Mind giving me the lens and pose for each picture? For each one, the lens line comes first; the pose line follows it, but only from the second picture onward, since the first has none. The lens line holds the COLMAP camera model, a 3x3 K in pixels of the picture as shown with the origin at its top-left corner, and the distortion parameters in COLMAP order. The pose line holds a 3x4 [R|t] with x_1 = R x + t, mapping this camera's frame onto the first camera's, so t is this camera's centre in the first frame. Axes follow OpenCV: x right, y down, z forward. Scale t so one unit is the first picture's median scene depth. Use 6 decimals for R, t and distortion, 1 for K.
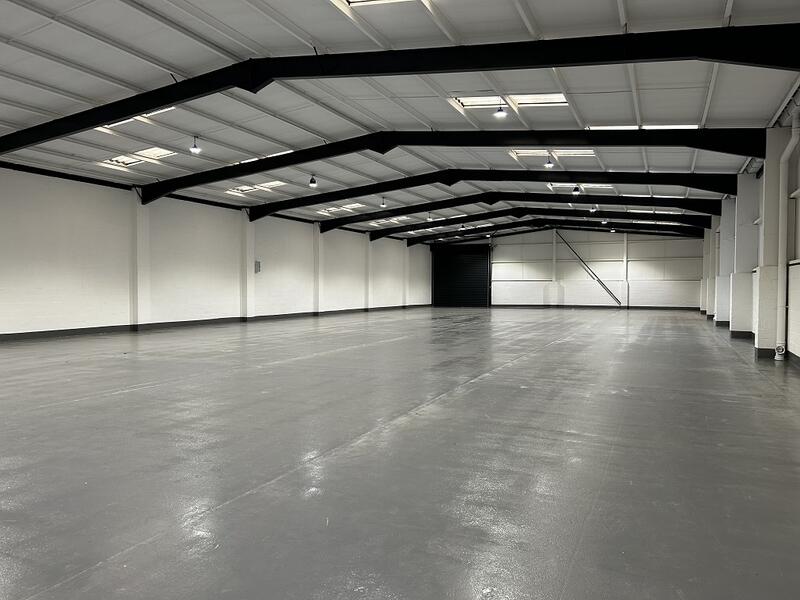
lens RADIAL K [[609.3, 0, 400.0], [0, 609.3, 300.0], [0, 0, 1]] dist [0.070717, -0.084707]
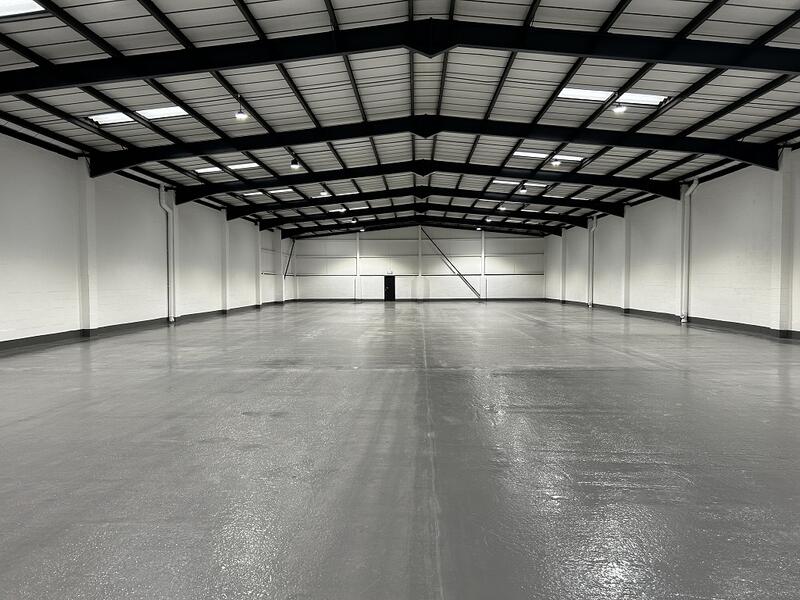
lens RADIAL K [[609.3, 0, 400.0], [0, 609.3, 300.0], [0, 0, 1]] dist [0.070717, -0.084707]
pose [[0.927023, -0.016708, 0.374632, -0.182846], [0.013899, 0.999851, 0.010199, -0.000206], [-0.374747, -0.004247, 0.927117, 0.059576]]
